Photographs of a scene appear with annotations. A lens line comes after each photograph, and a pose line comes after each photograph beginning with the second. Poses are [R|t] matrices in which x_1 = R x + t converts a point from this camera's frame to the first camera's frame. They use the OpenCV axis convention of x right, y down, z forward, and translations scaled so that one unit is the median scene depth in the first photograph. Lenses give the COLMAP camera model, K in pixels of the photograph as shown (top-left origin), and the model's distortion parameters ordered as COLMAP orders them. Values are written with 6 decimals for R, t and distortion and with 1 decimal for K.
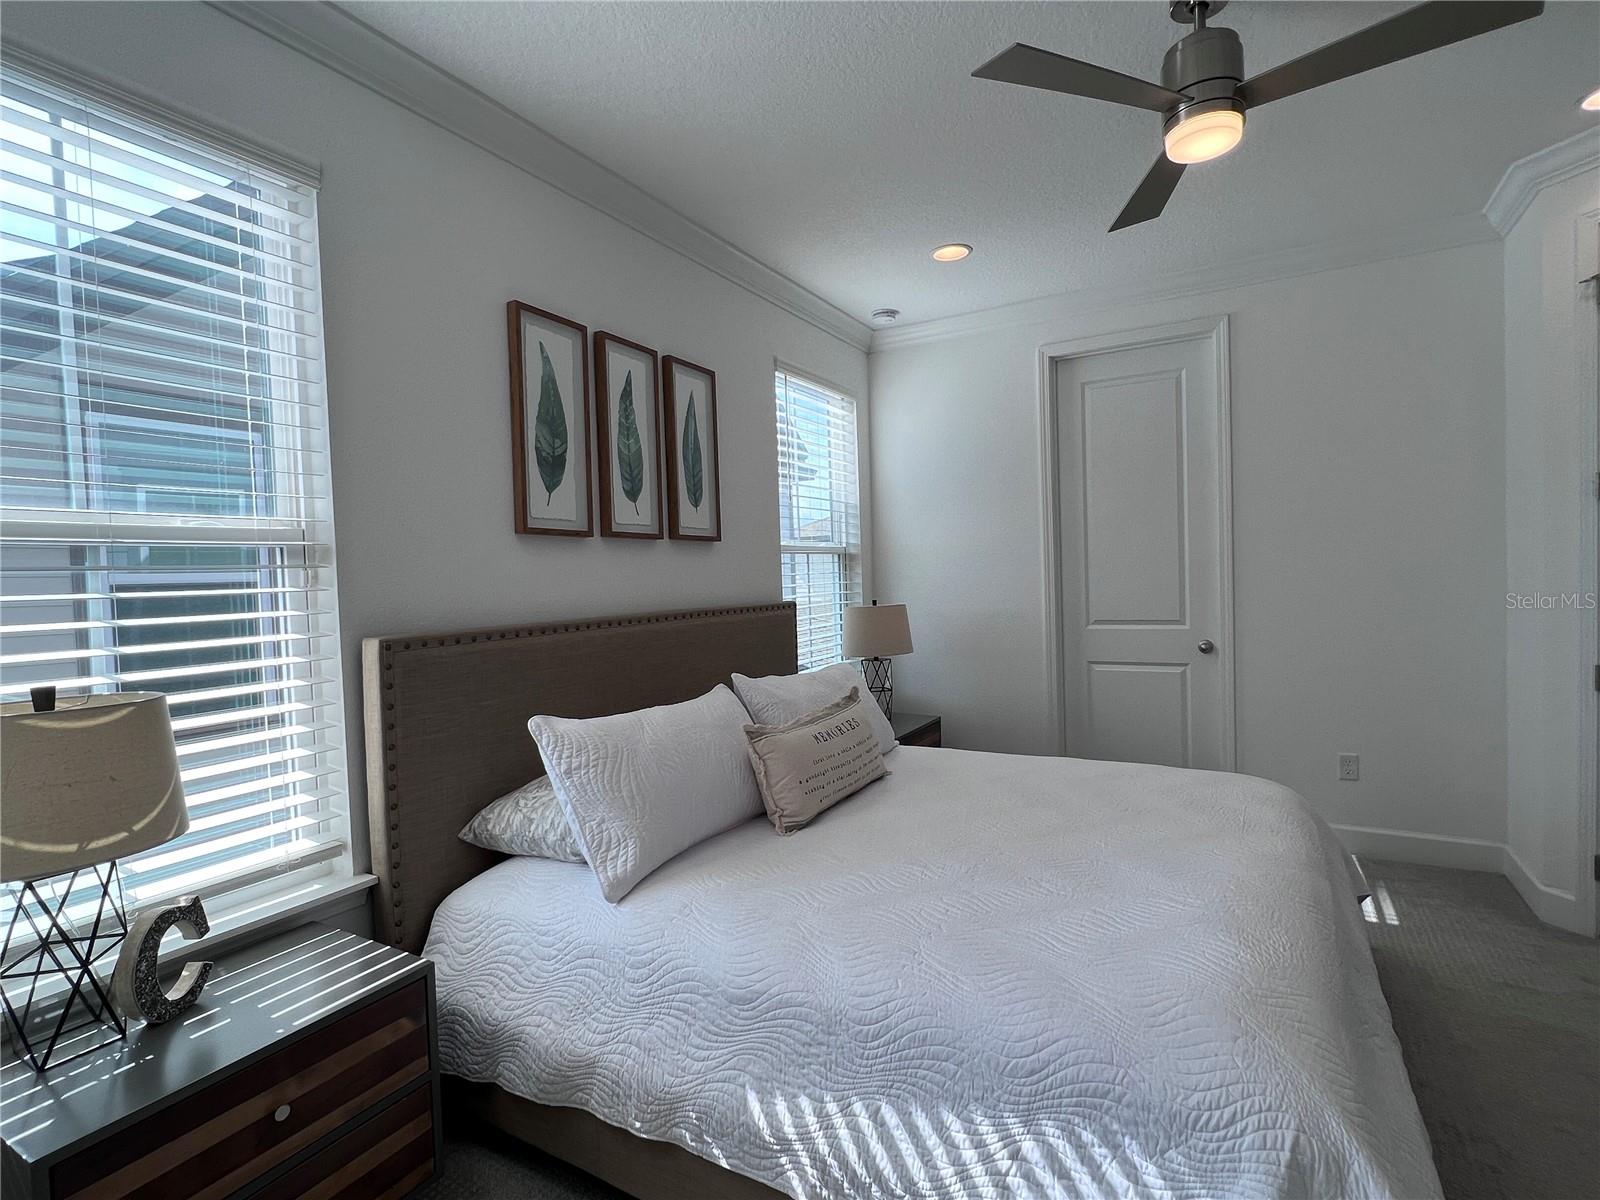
lens RADIAL K [[798.0, 0, 794.1], [0, 798.0, 601.5], [0, 0, 1]] dist [-0.004207, 0.001066]
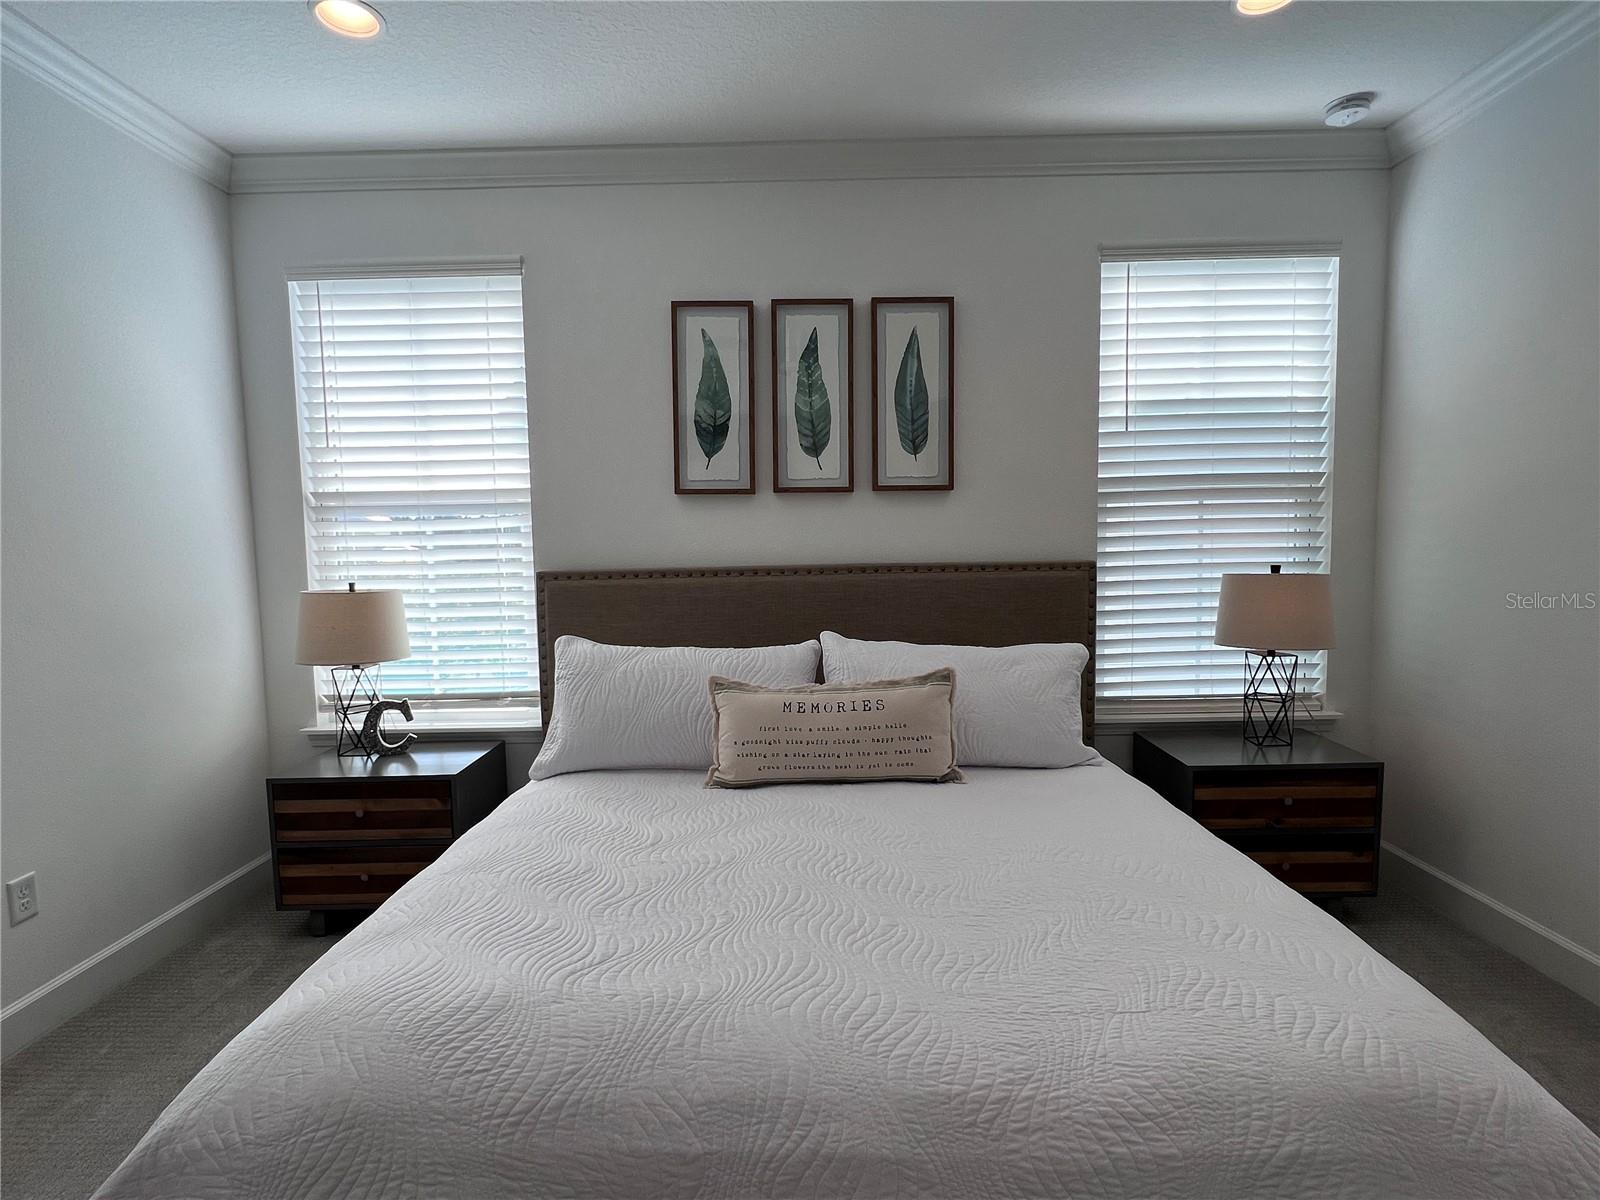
lens RADIAL K [[798.0, 0, 794.2], [0, 798.0, 604.6], [0, 0, 1]] dist [-0.004207, 0.001066]
pose [[0.494171, 0.095057, -0.864152, 0.795835], [-0.027009, 0.995203, 0.094027, -0.034954], [0.868945, -0.023126, 0.494368, 0.523520]]
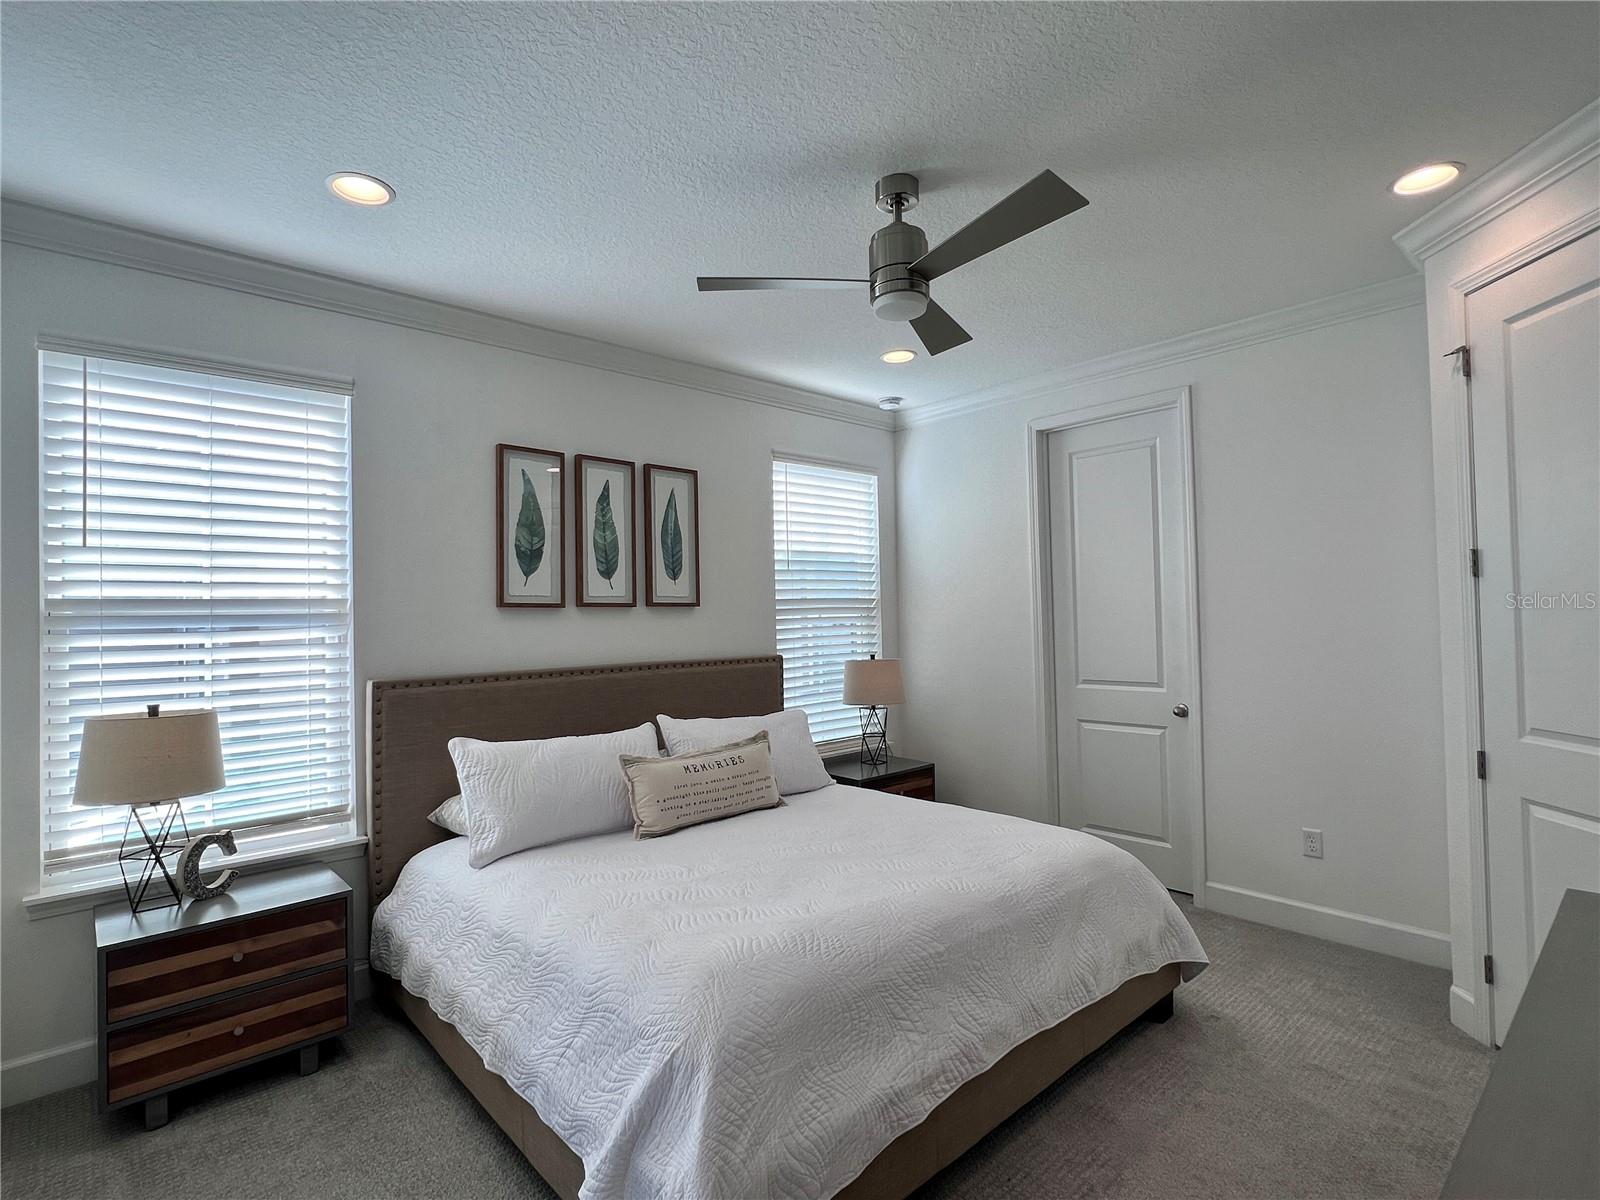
lens RADIAL K [[798.0, 0, 793.8], [0, 798.0, 600.9], [0, 0, 1]] dist [-0.004207, 0.001066]
pose [[0.952064, 0.005257, -0.305854, 0.557178], [-0.019492, 0.998863, -0.043508, -0.043545], [0.305278, 0.047384, 0.951084, -0.169925]]
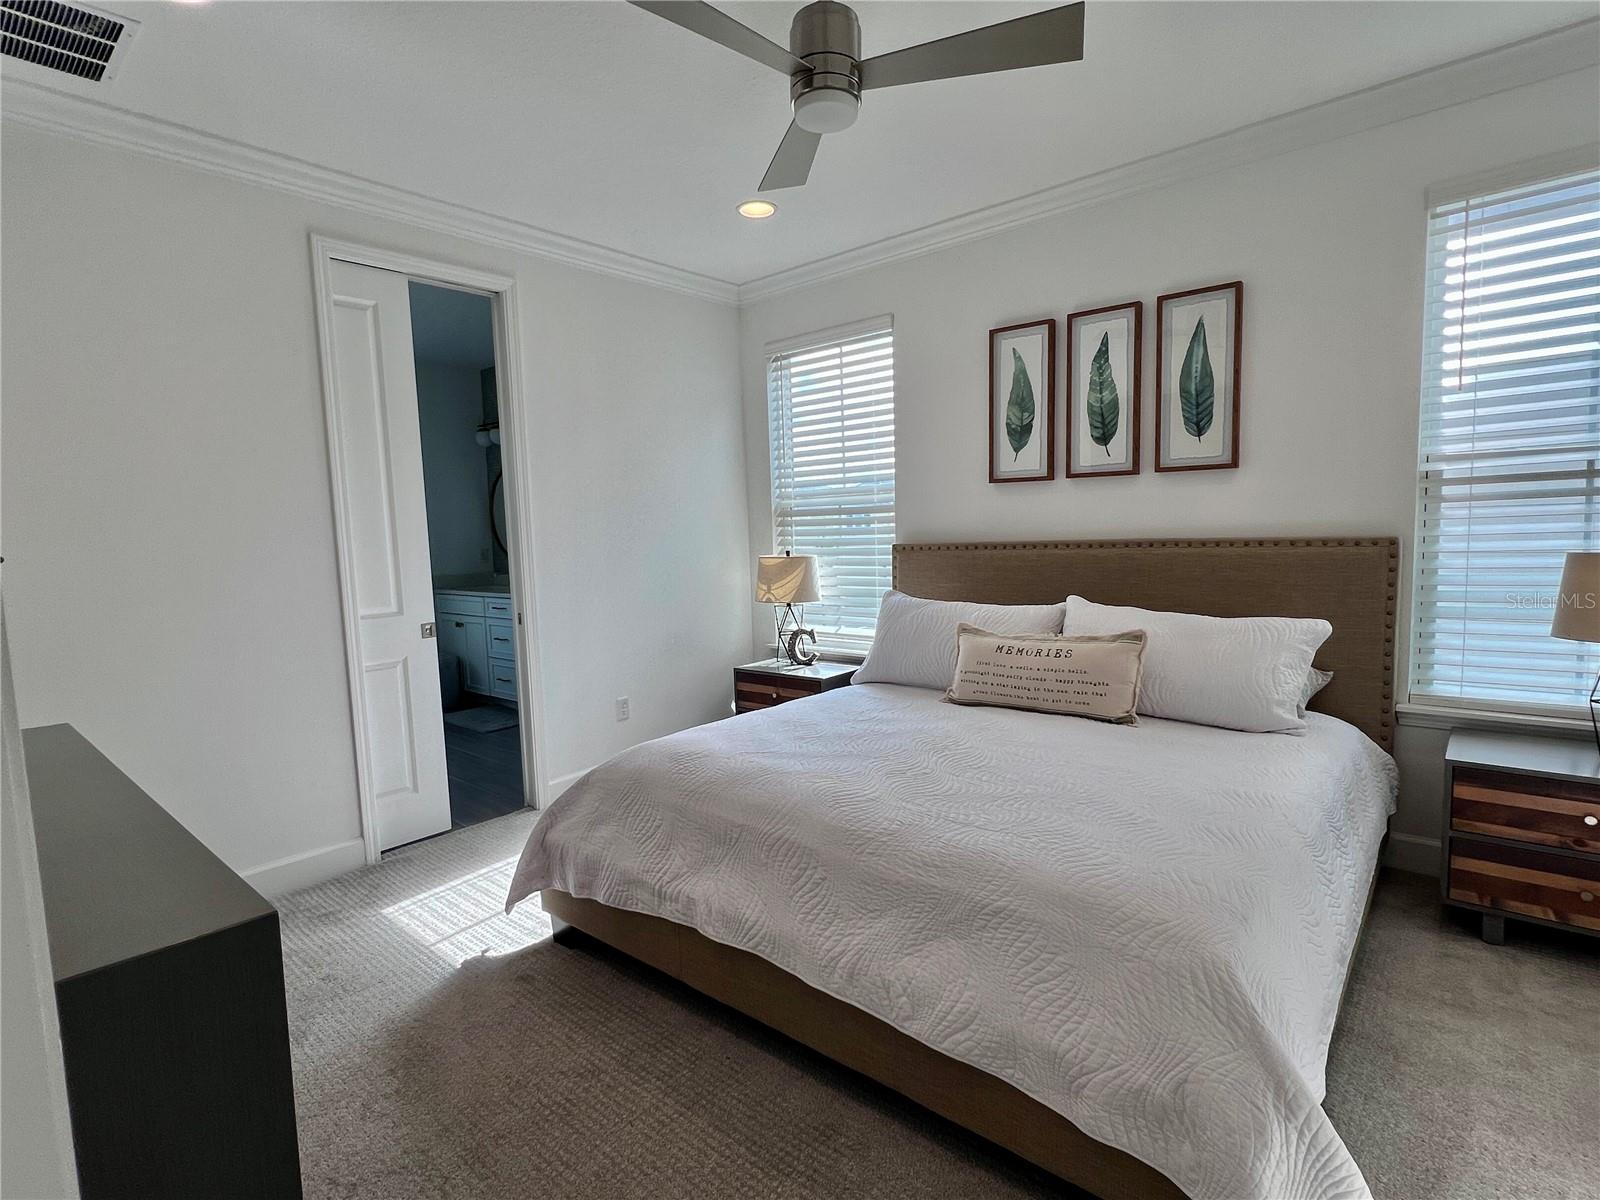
lens RADIAL K [[798.0, 0, 790.6], [0, 798.0, 604.0], [0, 0, 1]] dist [-0.004207, 0.001066]
pose [[-0.184448, 0.133470, -0.973738, 1.220528], [0.007029, 0.990890, 0.134489, -0.061431], [0.982817, 0.017962, -0.183705, 0.869676]]
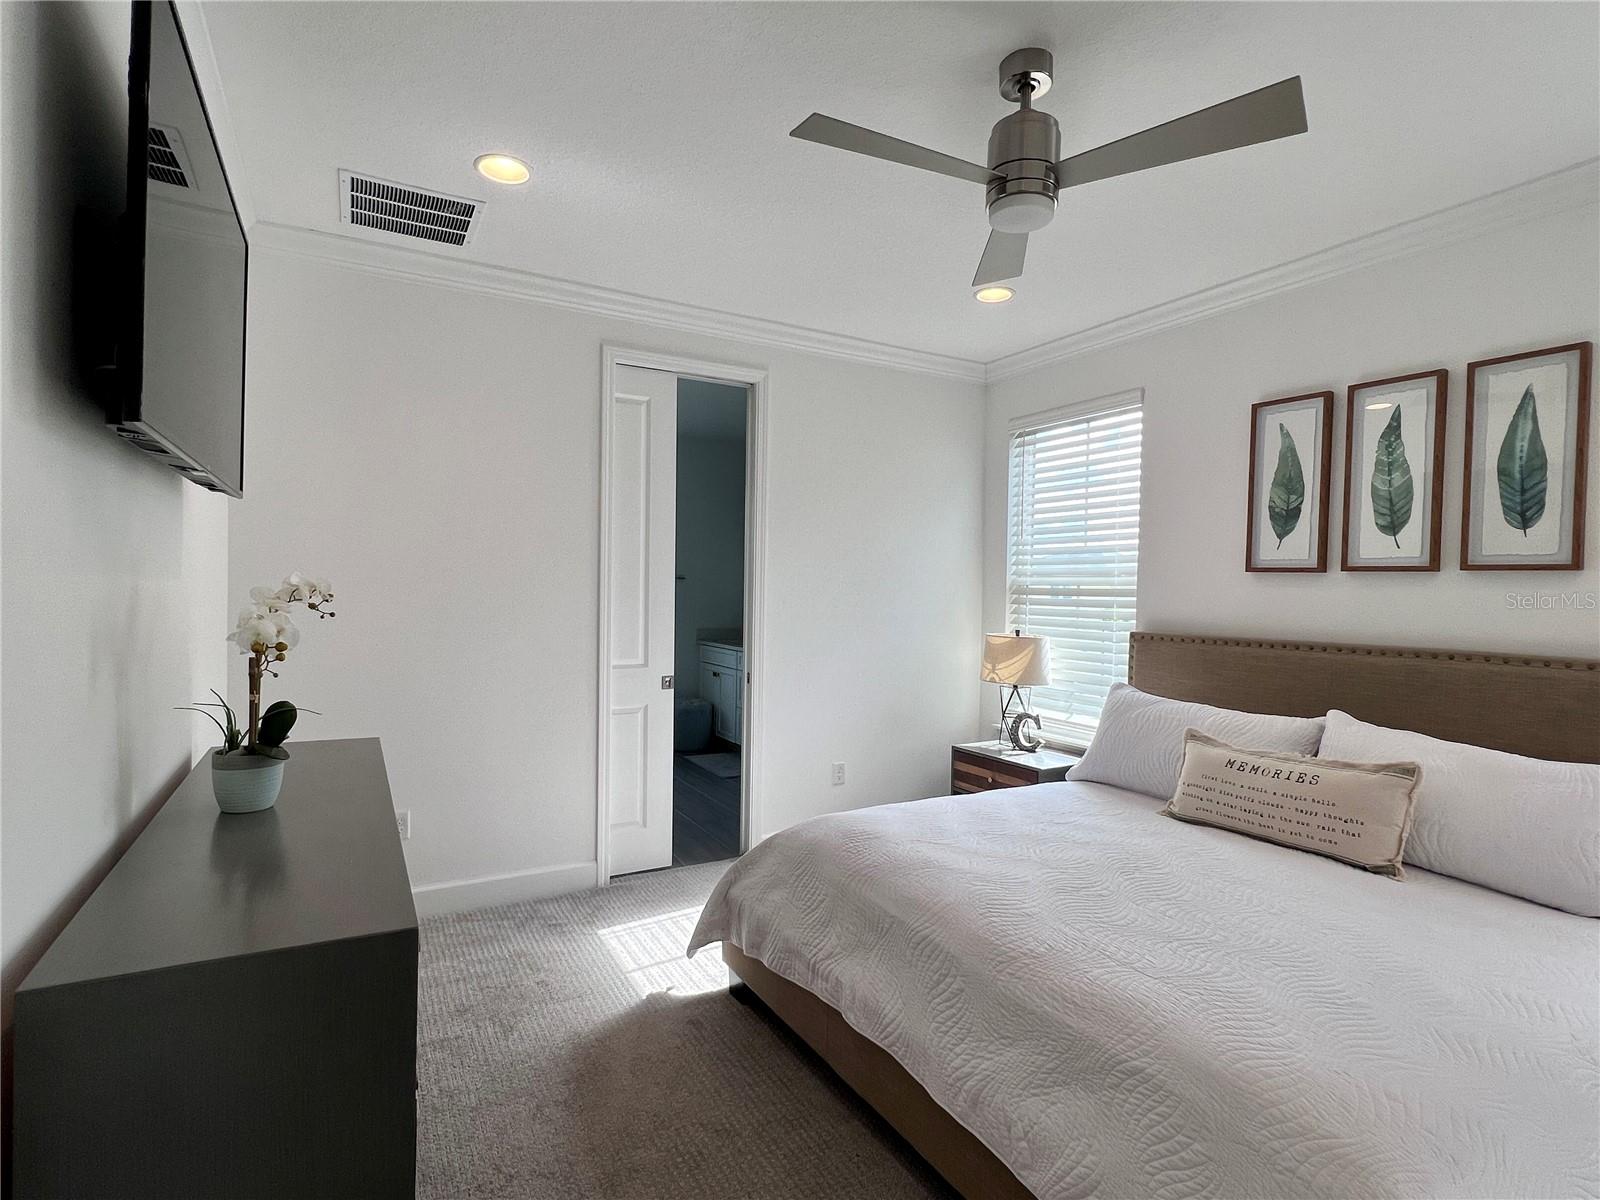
lens RADIAL K [[798.0, 0, 791.2], [0, 798.0, 603.3], [0, 0, 1]] dist [-0.004207, 0.001066]
pose [[-0.506102, 0.040738, -0.861511, 1.201263], [-0.028564, 0.997544, 0.063950, -0.093295], [0.862000, 0.056973, -0.503696, 0.975738]]
